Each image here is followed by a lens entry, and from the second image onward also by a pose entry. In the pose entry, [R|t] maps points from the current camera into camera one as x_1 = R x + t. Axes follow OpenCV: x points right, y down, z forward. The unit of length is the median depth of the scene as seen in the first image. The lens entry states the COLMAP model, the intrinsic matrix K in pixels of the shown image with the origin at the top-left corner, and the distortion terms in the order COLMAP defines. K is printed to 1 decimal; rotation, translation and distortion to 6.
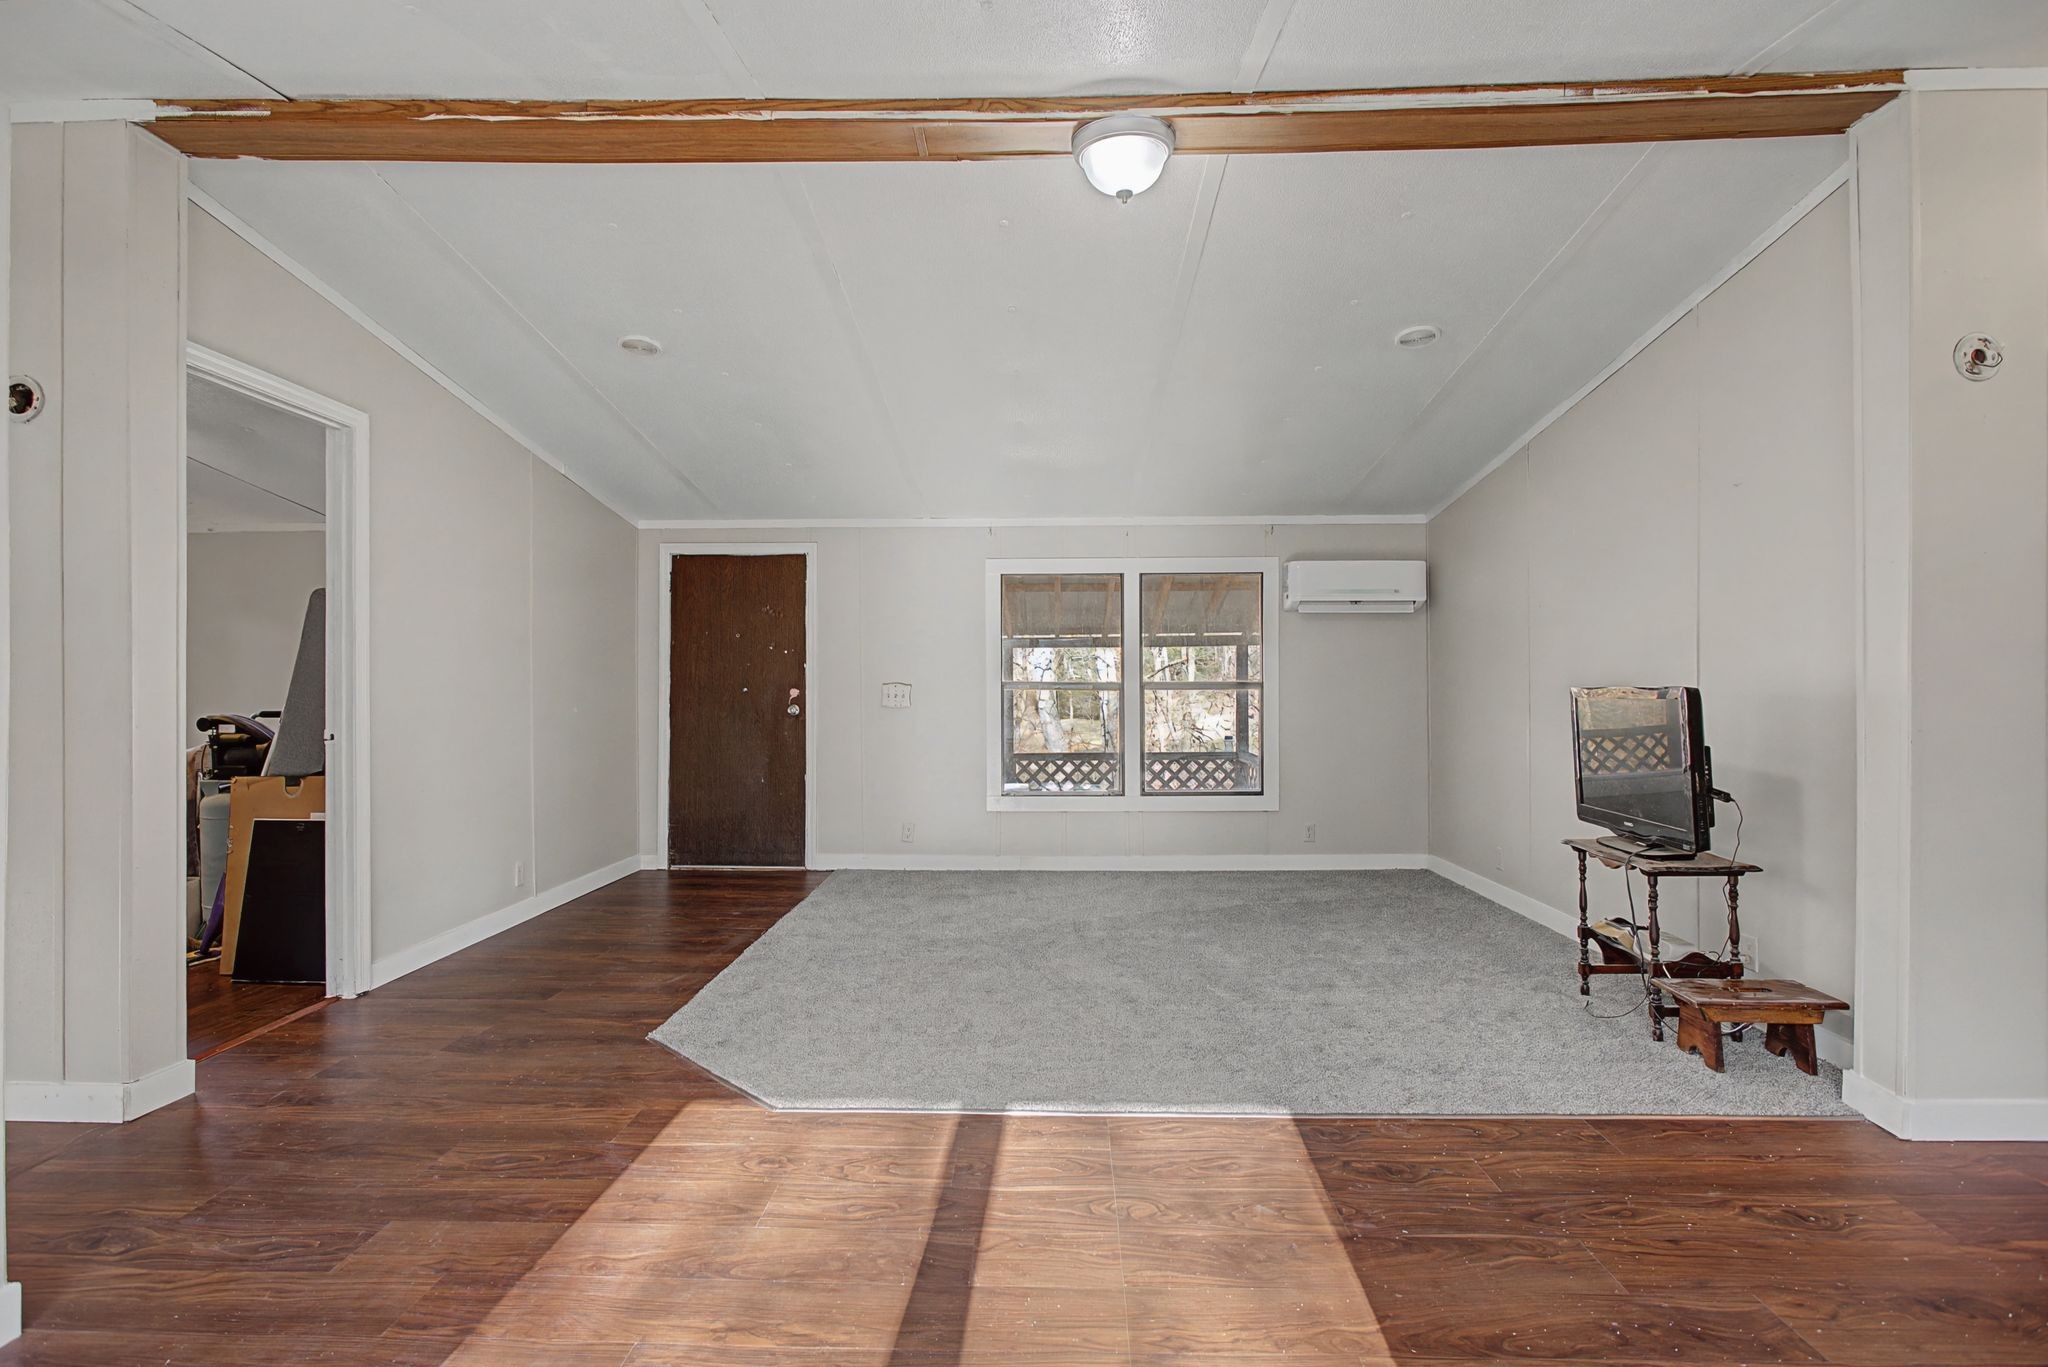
lens RADIAL K [[985.3, 0, 1030.7], [0, 985.3, 683.8], [0, 0, 1]] dist [-0.009246, 0.003951]
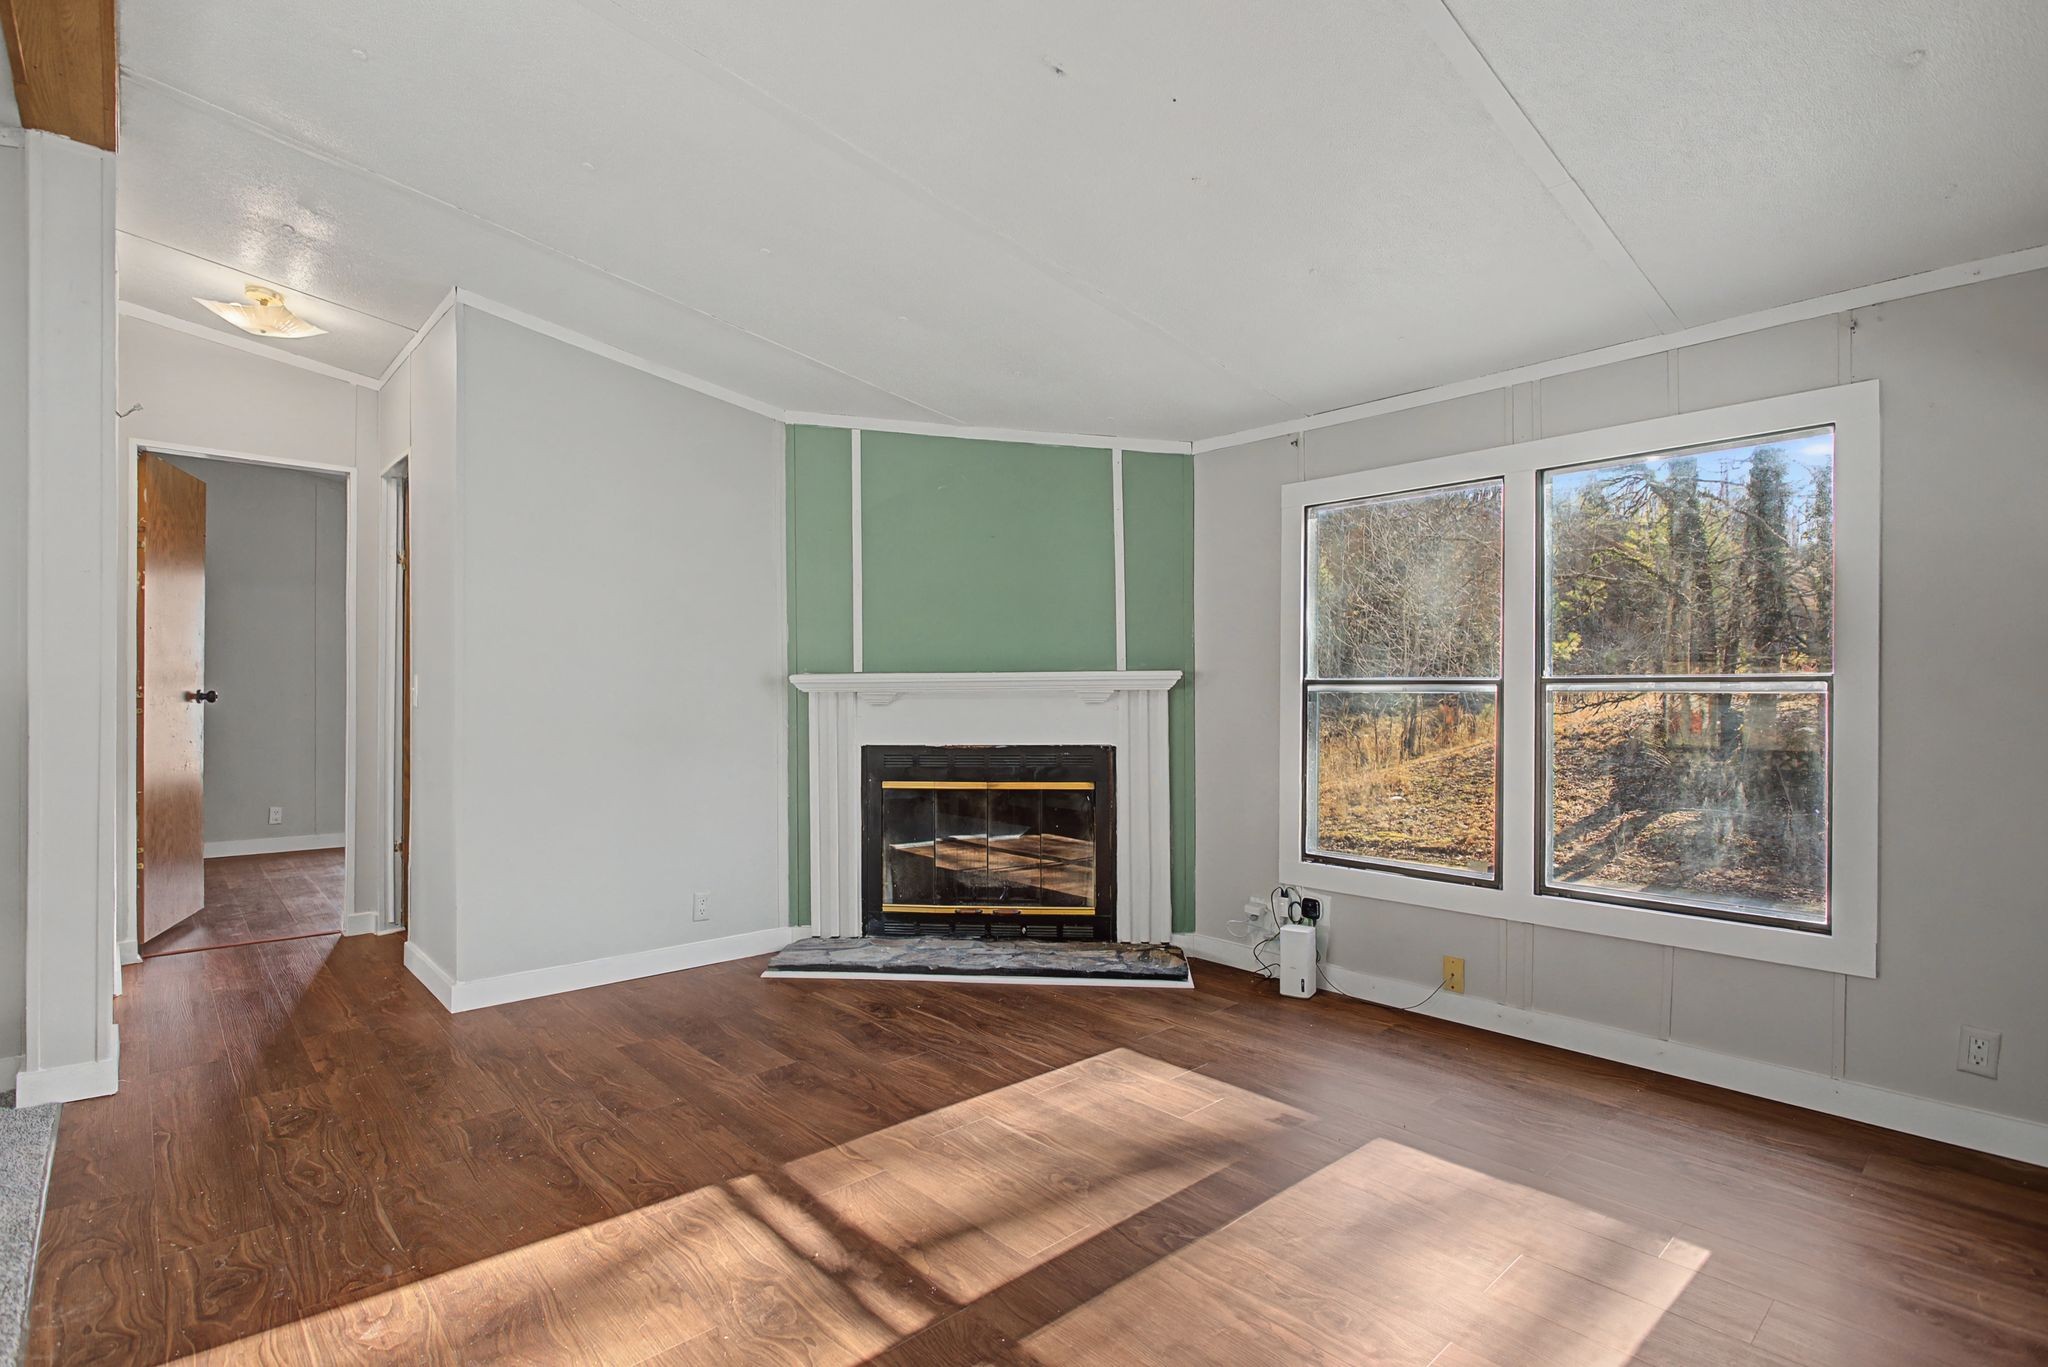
lens RADIAL K [[985.3, 0, 1027.2], [0, 985.3, 690.3], [0, 0, 1]] dist [-0.009246, 0.003951]
pose [[-0.694581, -0.000528, 0.719414, -0.263285], [-0.002932, 0.999994, -0.002097, 0.002344], [-0.719408, -0.003566, -0.694578, 0.429766]]
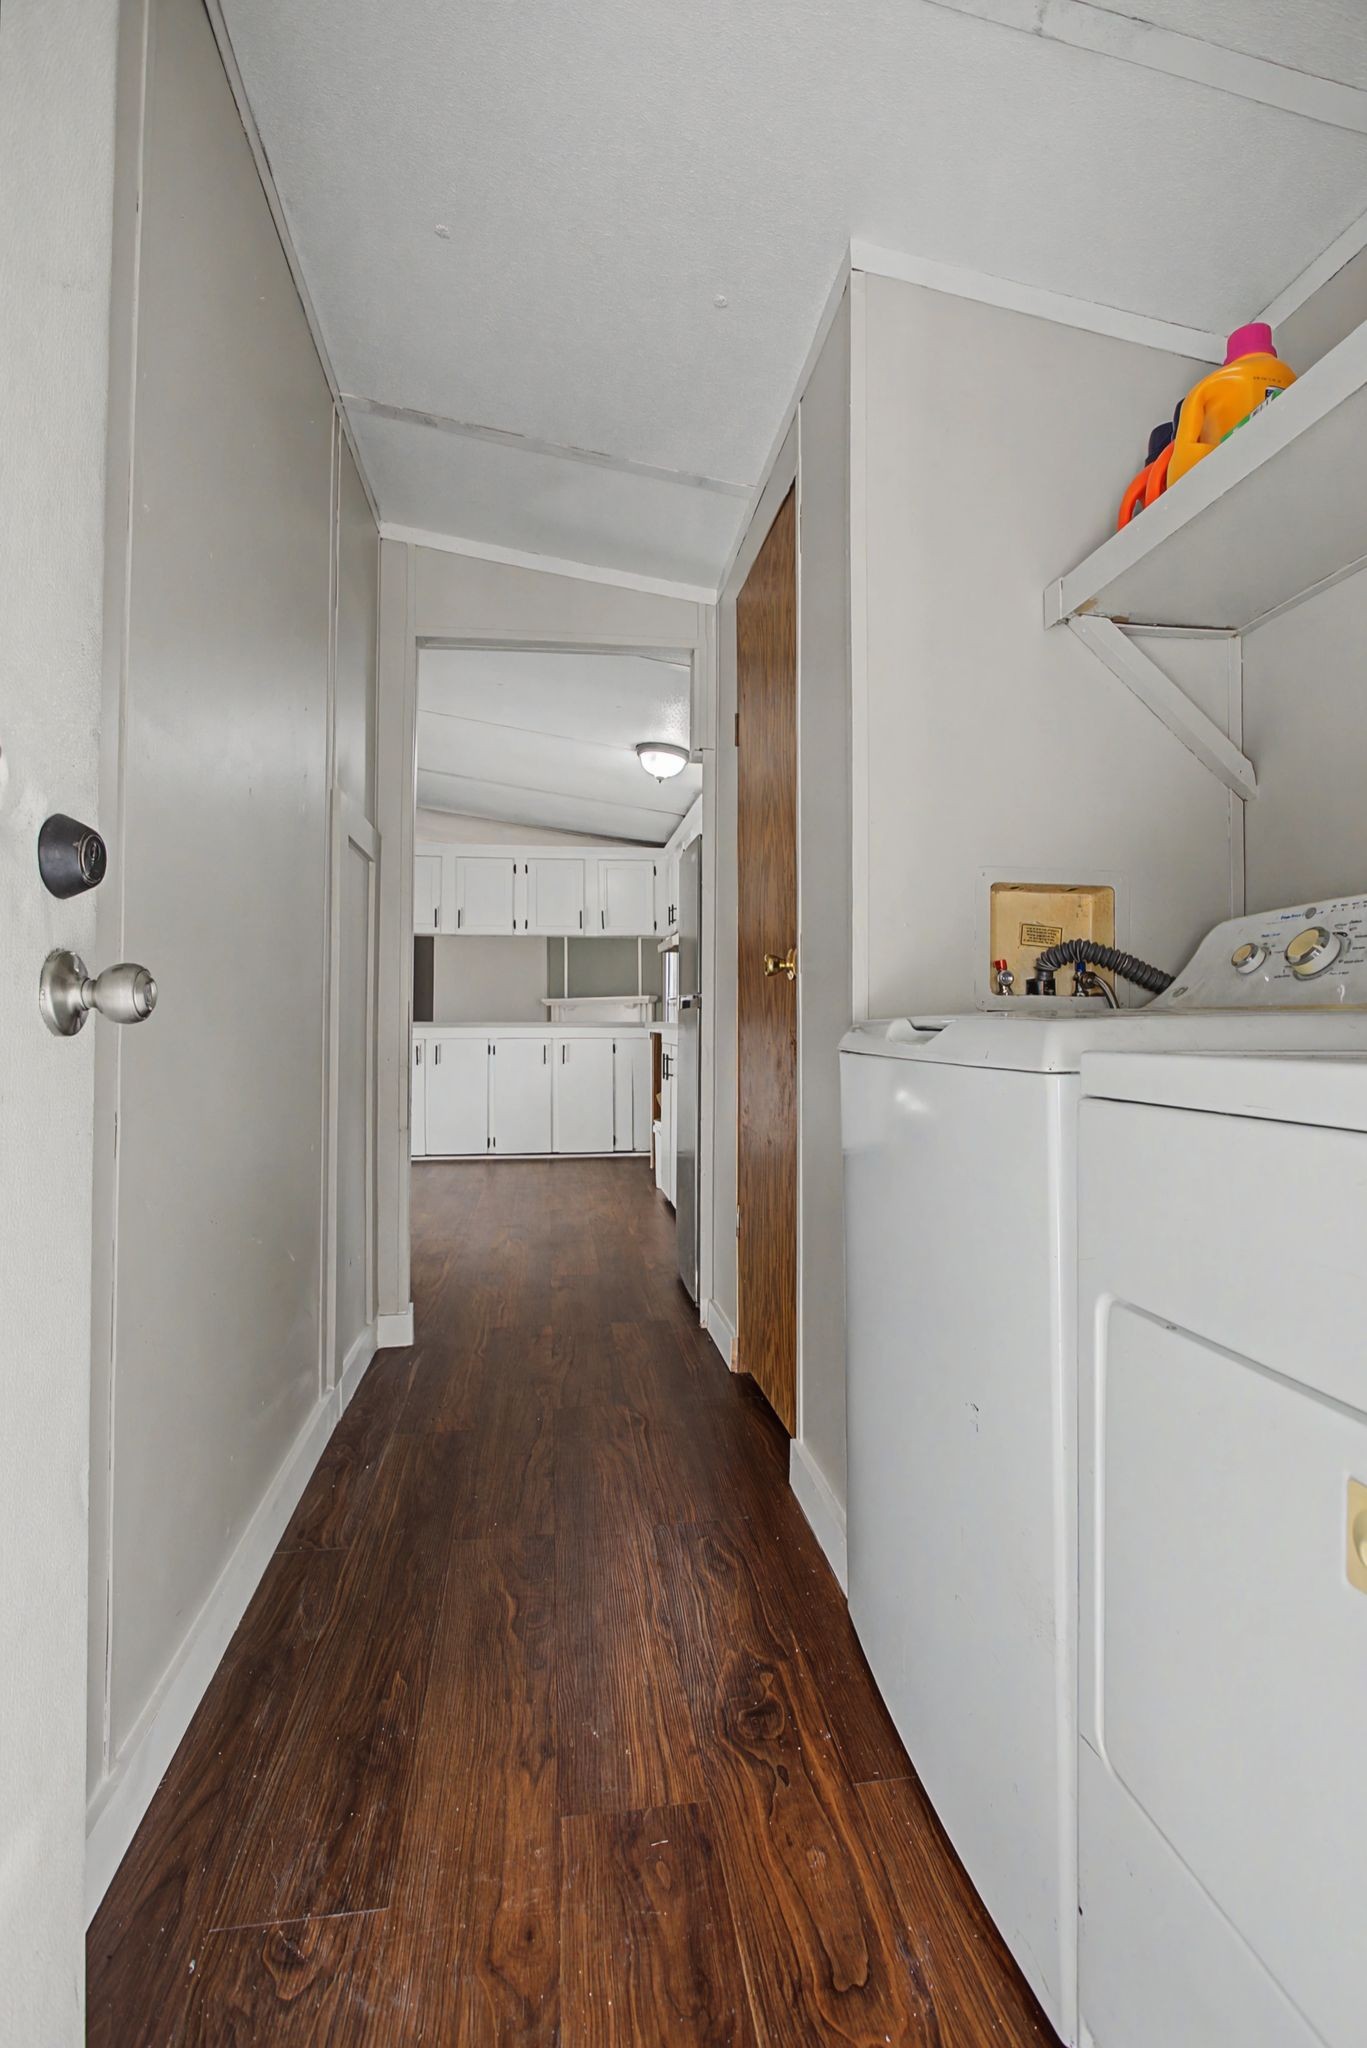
lens RADIAL K [[985.3, 0, 679.7], [0, 985.3, 1004.8], [0, 0, 1]] dist [-0.009246, 0.003951]
pose [[-0.163549, 0.016015, 0.986405, -1.634122], [-0.007824, 0.999816, -0.017530, 0.034843], [-0.986504, -0.010585, -0.163393, 0.103042]]
